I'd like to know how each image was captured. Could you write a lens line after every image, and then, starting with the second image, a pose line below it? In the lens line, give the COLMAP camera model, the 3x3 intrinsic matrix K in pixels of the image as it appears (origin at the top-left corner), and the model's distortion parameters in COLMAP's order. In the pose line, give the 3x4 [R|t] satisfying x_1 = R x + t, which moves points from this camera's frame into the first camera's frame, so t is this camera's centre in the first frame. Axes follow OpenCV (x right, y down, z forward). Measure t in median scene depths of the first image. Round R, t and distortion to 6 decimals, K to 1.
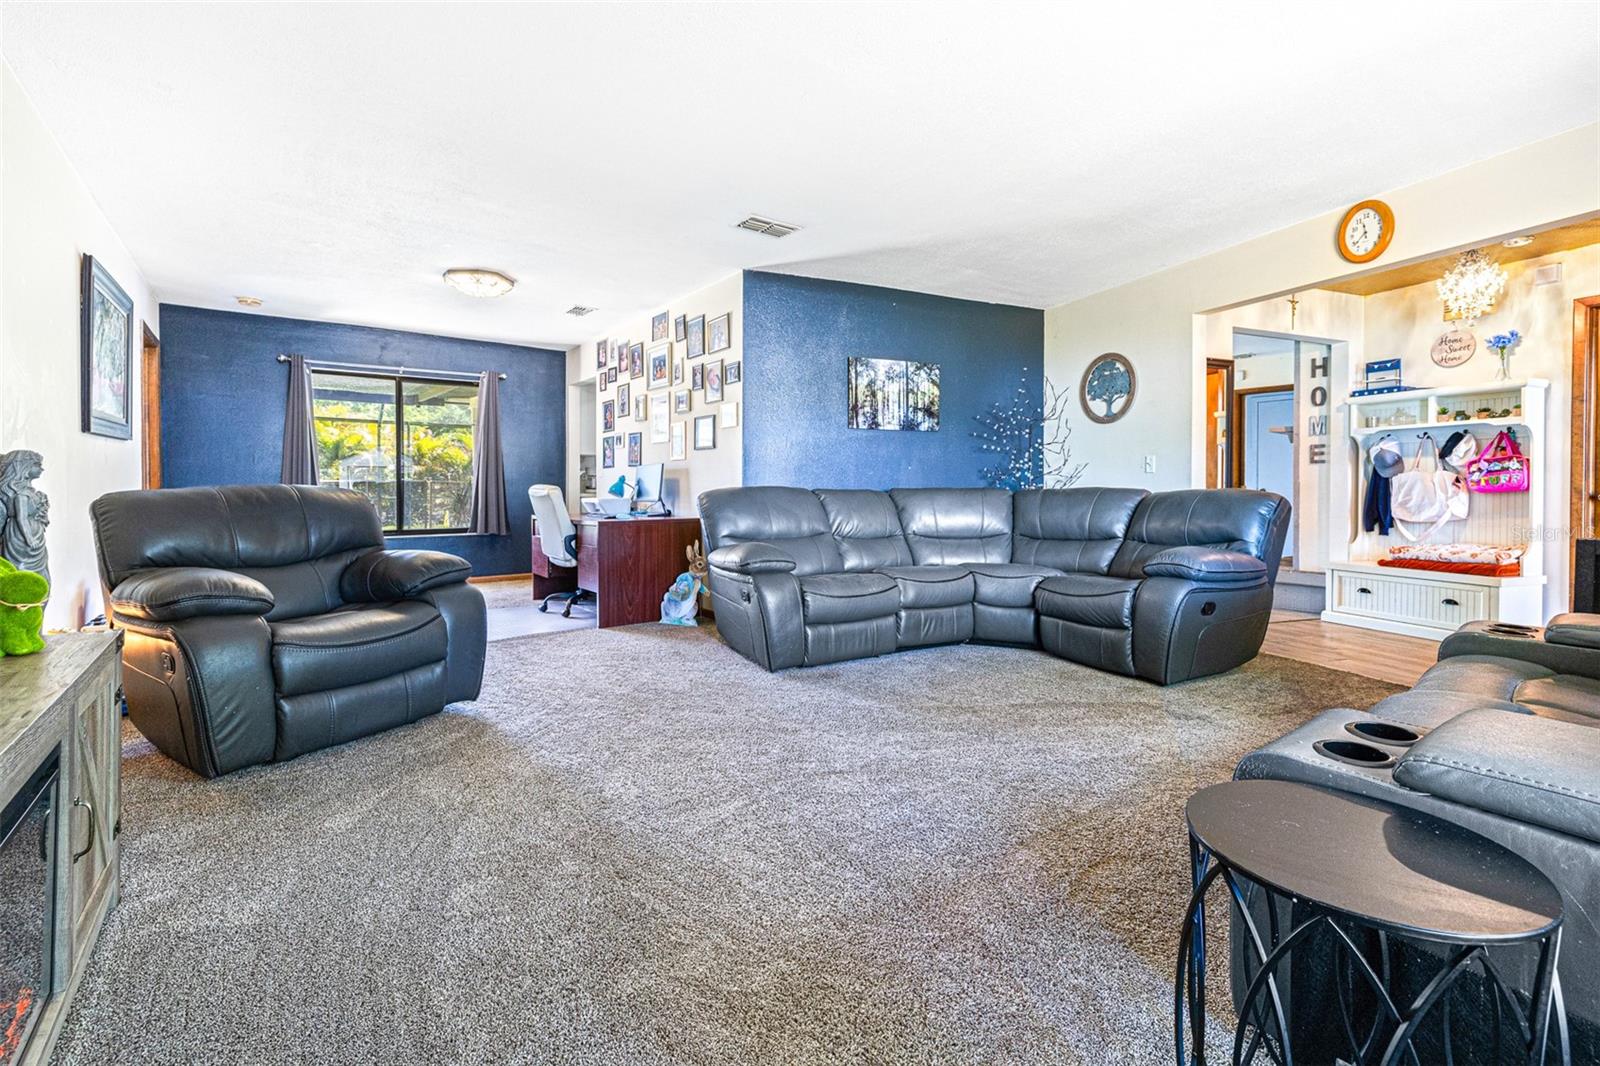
lens RADIAL K [[696.7, 0, 800.1], [0, 696.7, 524.3], [0, 0, 1]] dist [-0.001353, 0.001045]
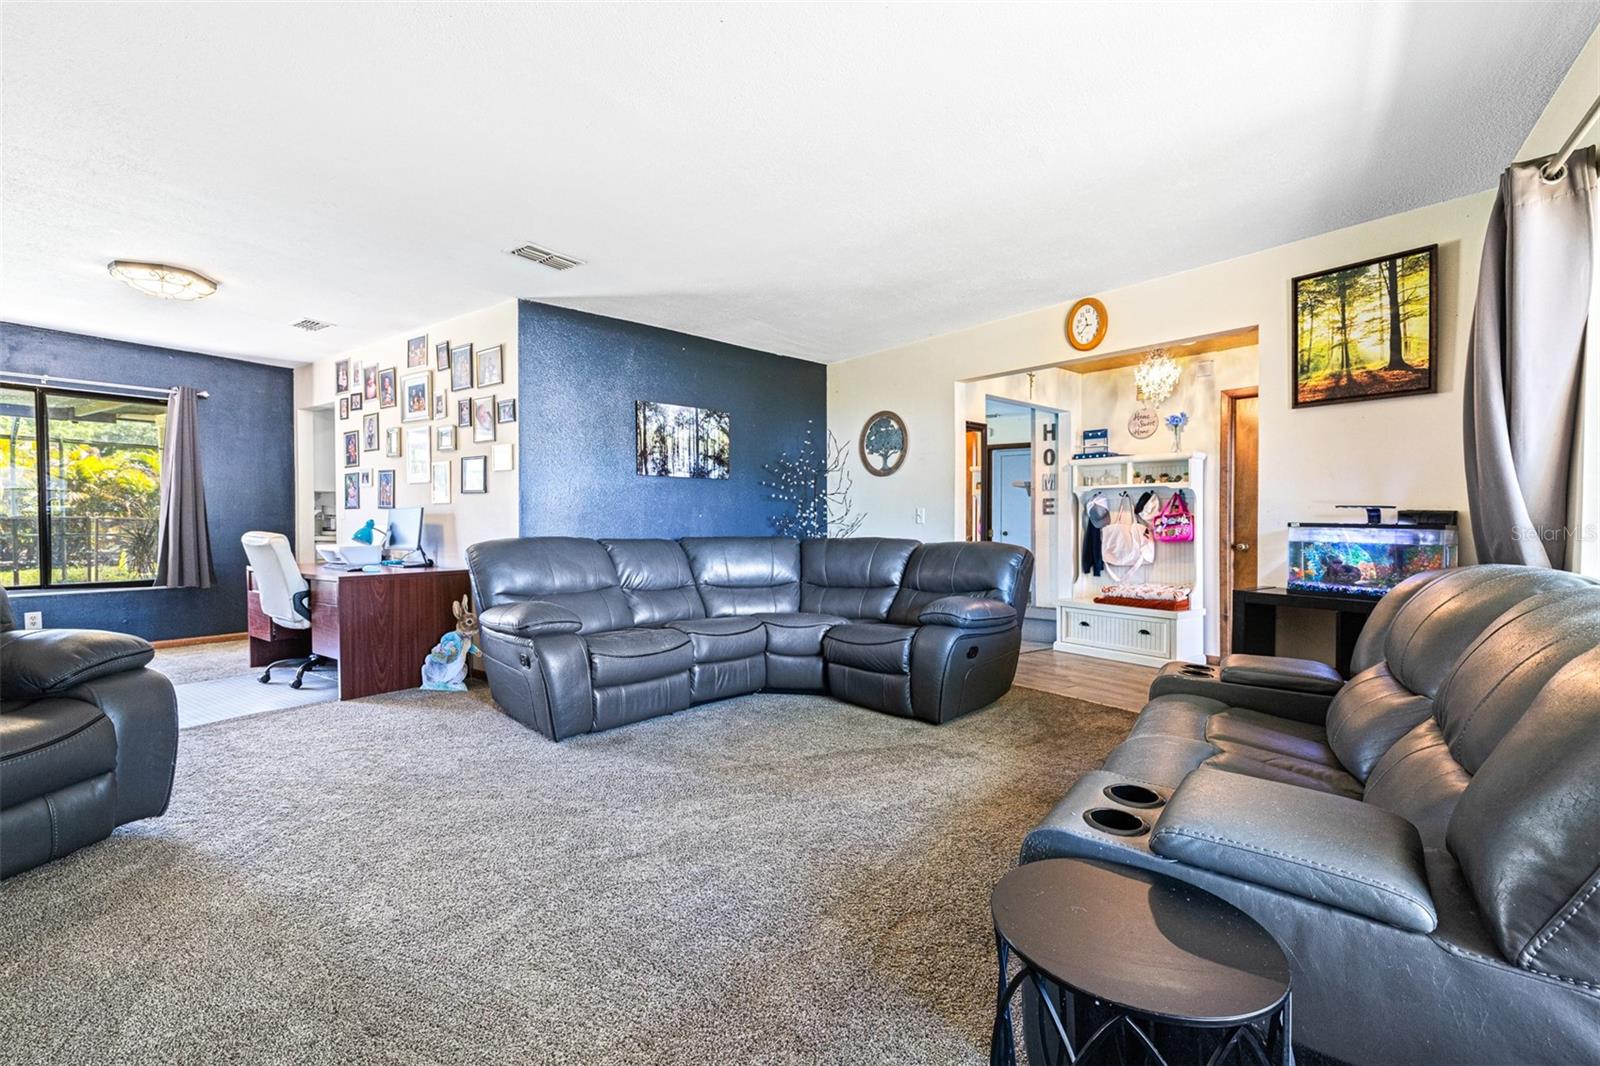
lens RADIAL K [[691.5, 0, 797.9], [0, 691.5, 559.2], [0, 0, 1]] dist [-0.000828, 0.000265]
pose [[0.954558, -0.009416, 0.297876, -0.004515], [0.008559, 0.999955, 0.004183, -0.024557], [-0.297902, -0.001444, 0.954595, 0.022540]]
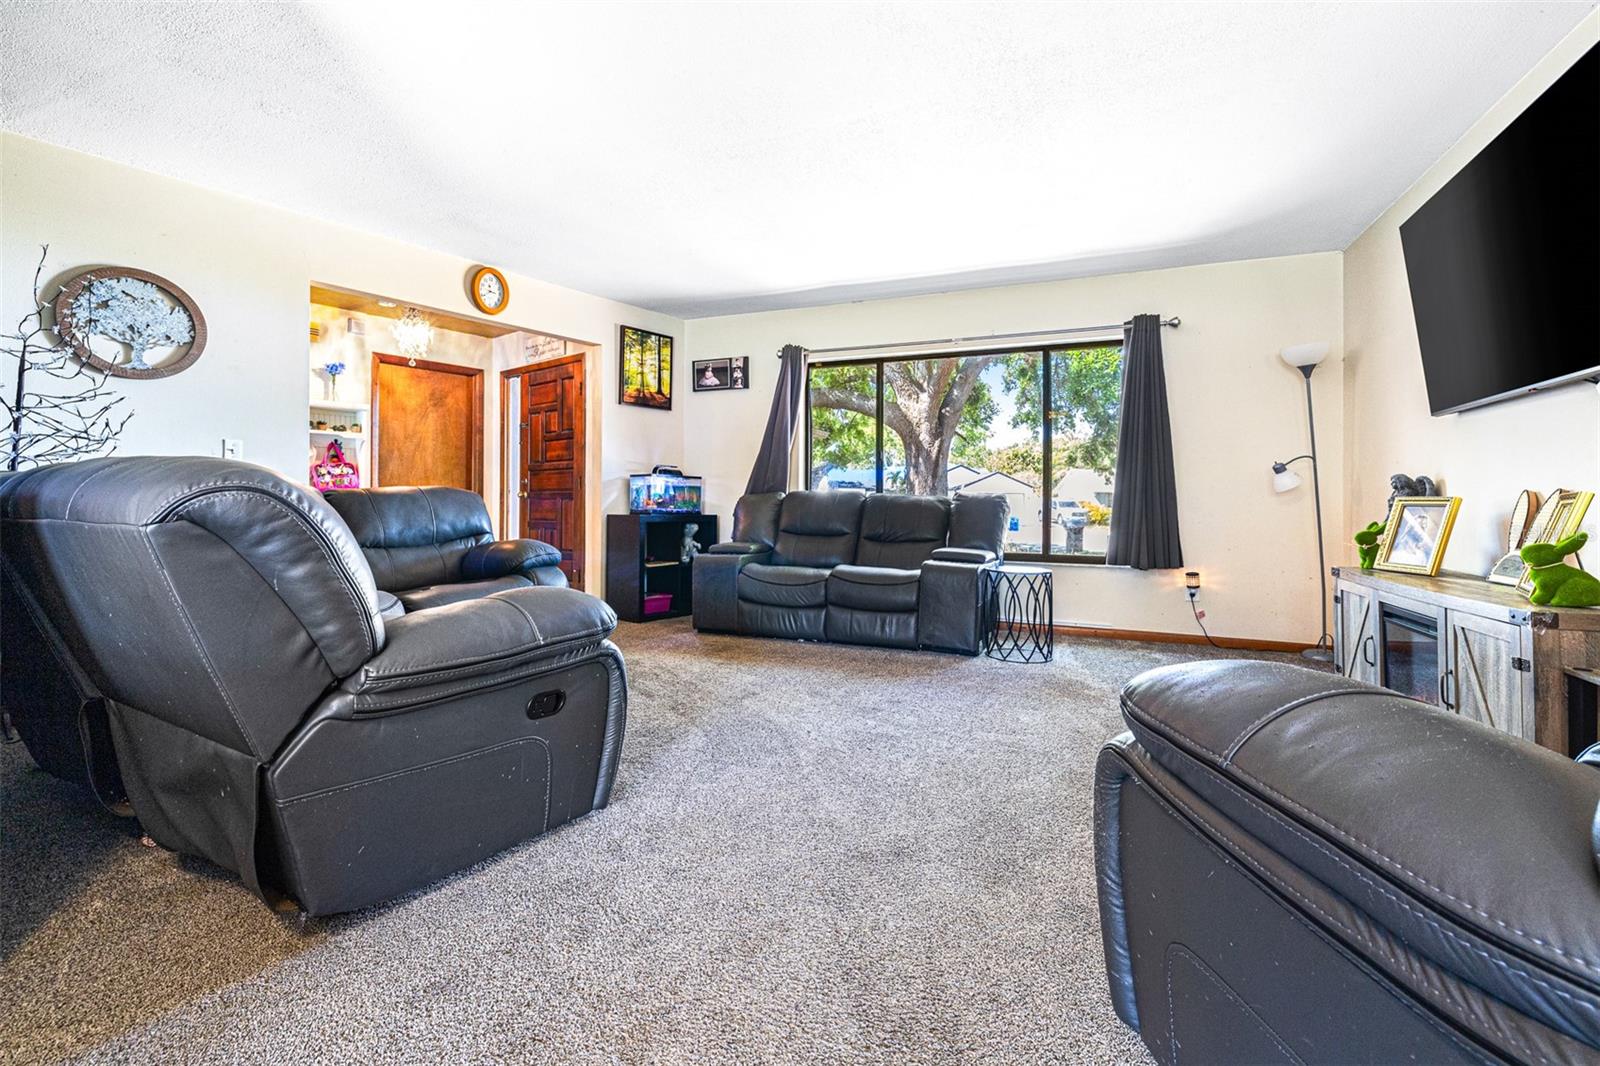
lens RADIAL K [[693.1, 0, 799.6], [0, 693.1, 493.6], [0, 0, 1]] dist [0.000389, 0.000210]
pose [[-0.516599, 0.001572, 0.856226, -0.444946], [0.035548, 0.999175, 0.019613, -0.034627], [-0.855489, 0.040569, -0.516229, 0.885349]]
